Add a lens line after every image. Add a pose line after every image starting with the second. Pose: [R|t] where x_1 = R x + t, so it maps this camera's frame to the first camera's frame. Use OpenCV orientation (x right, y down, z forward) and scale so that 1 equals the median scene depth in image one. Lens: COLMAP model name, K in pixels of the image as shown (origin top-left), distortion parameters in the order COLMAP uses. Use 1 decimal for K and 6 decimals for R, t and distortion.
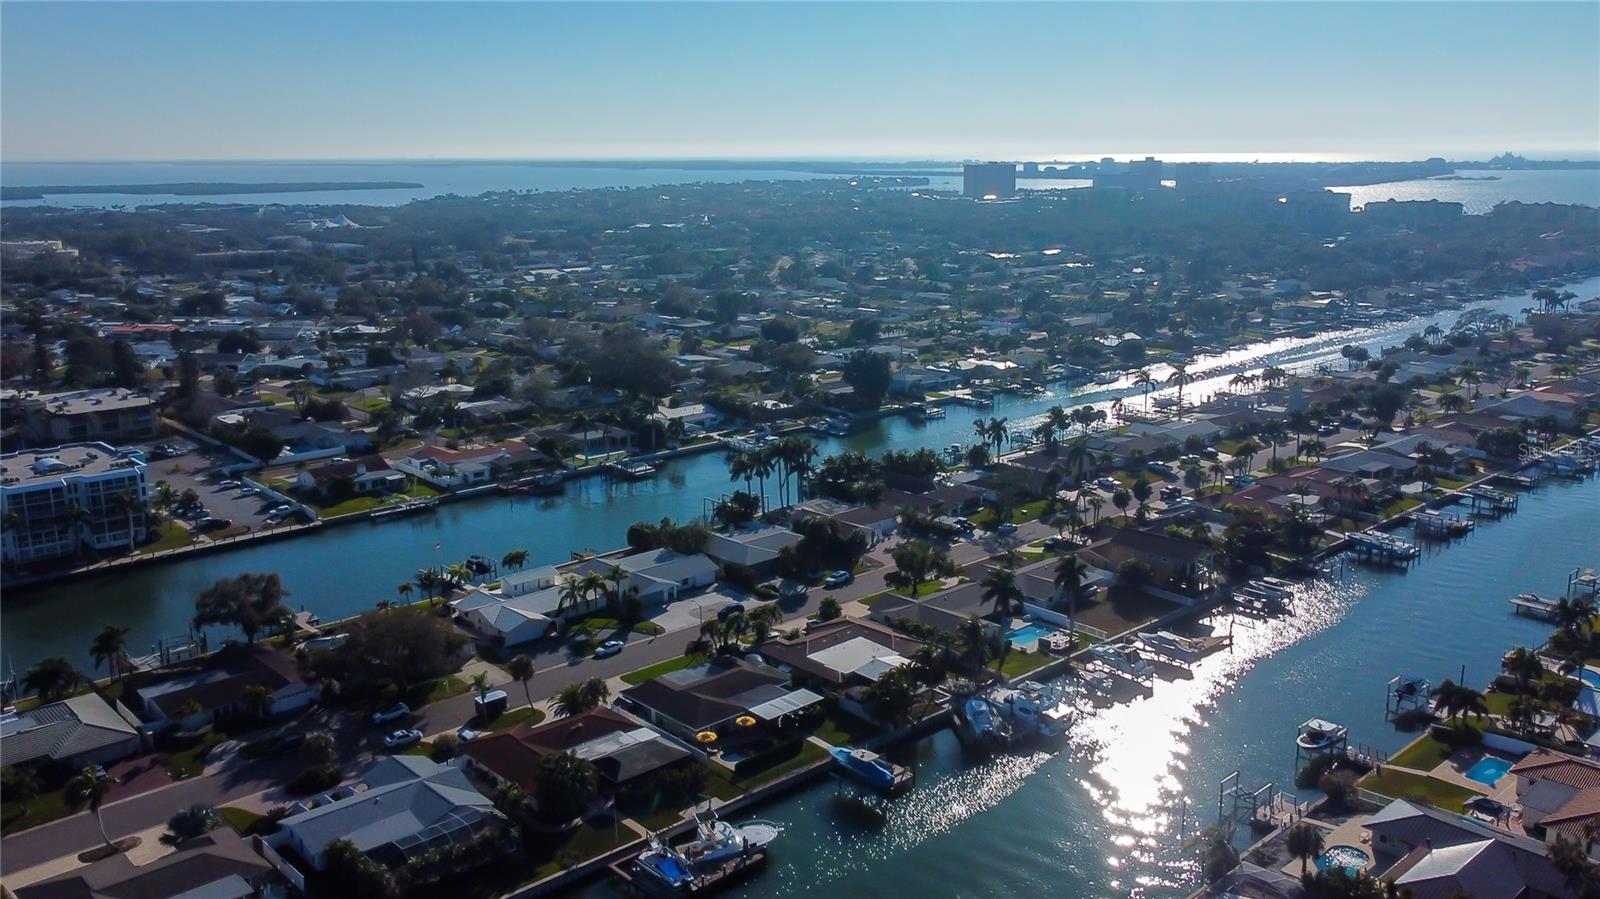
lens RADIAL K [[1316.6, 0, 794.5], [0, 1316.6, 449.6], [0, 0, 1]] dist [0.012409, 0.009714]
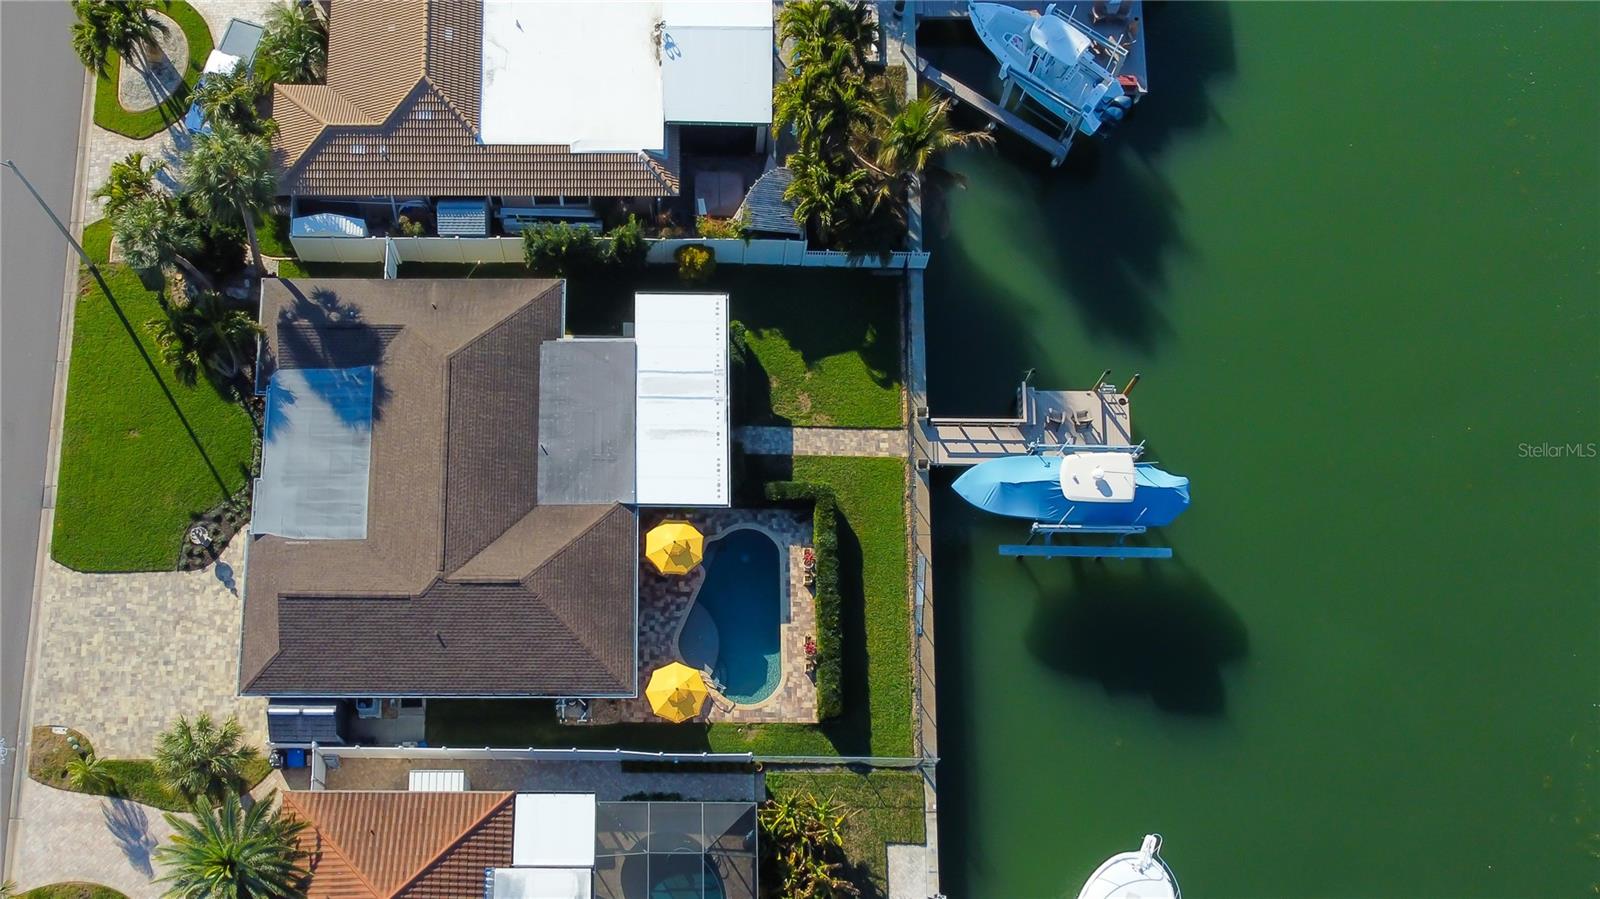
lens RADIAL K [[1289.8, 0, 675.8], [0, 1289.8, 799.3], [0, 0, 1]] dist [0.002813, 0.007209]
pose [[0.681842, -0.717347, 0.143197, -0.088202], [0.159144, 0.336540, 0.928124, -0.054590], [-0.713978, -0.610044, 0.343629, 0.570244]]
